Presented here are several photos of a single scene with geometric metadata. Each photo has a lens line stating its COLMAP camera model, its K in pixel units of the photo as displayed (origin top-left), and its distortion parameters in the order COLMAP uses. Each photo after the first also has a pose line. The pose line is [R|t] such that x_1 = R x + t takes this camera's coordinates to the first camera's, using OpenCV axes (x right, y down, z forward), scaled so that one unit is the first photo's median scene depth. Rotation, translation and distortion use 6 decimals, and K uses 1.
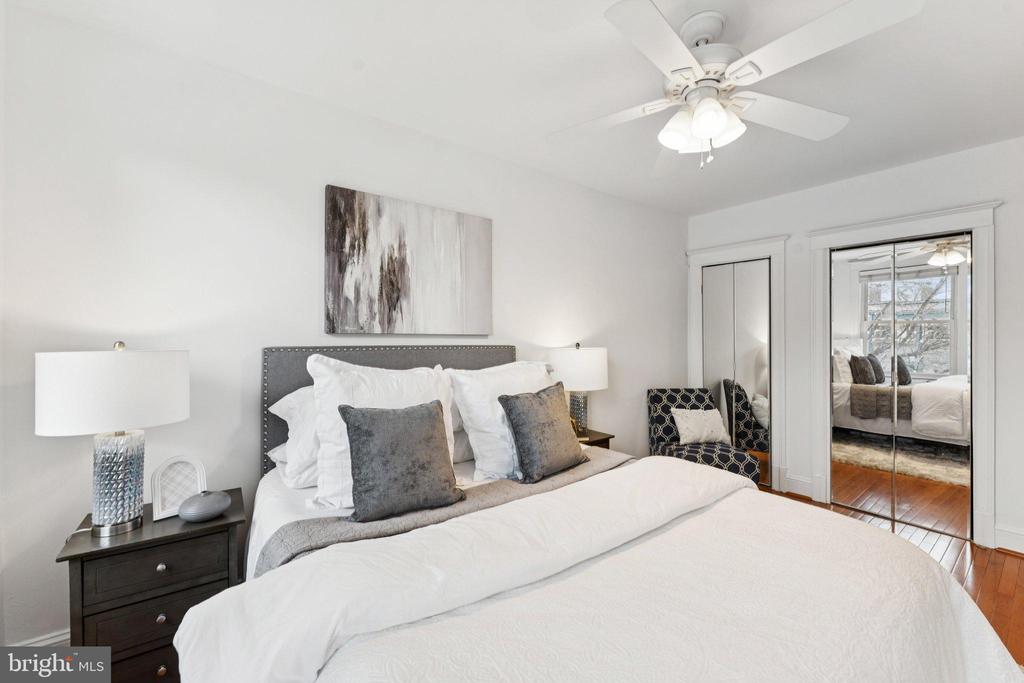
lens RADIAL K [[414.0, 0, 509.9], [0, 414.0, 341.0], [0, 0, 1]] dist [0.000216, -0.001657]
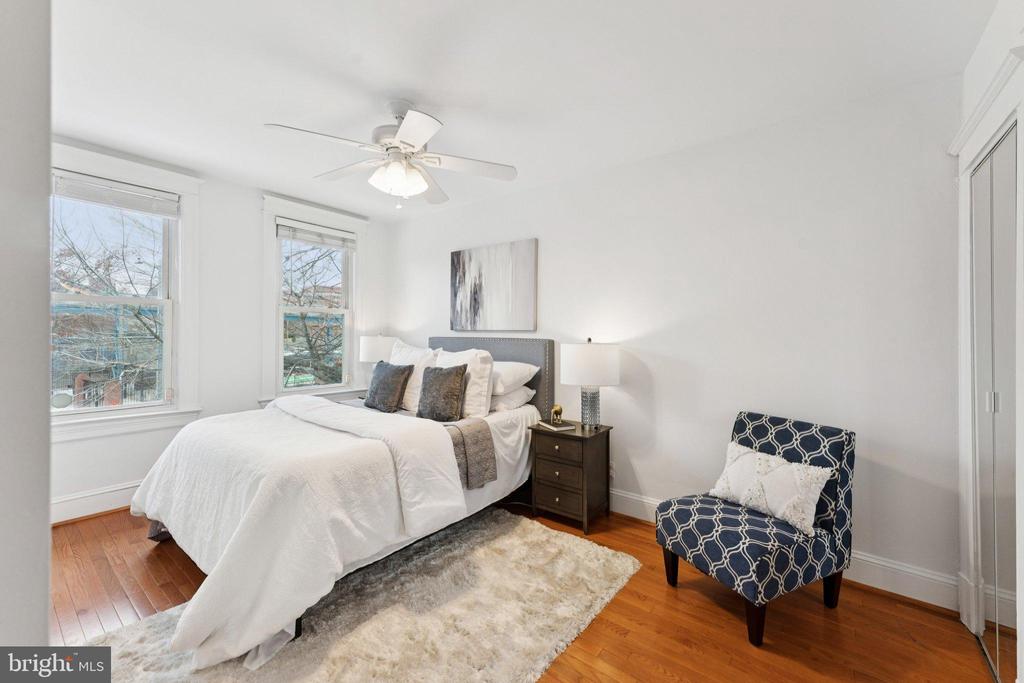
lens RADIAL K [[414.0, 0, 511.4], [0, 414.0, 333.9], [0, 0, 1]] dist [0.000216, -0.001657]
pose [[0.261998, 0.002475, -0.965065, 1.367658], [-0.008178, 0.999966, 0.000344, -0.004253], [0.965034, 0.007802, 0.262009, 0.717940]]
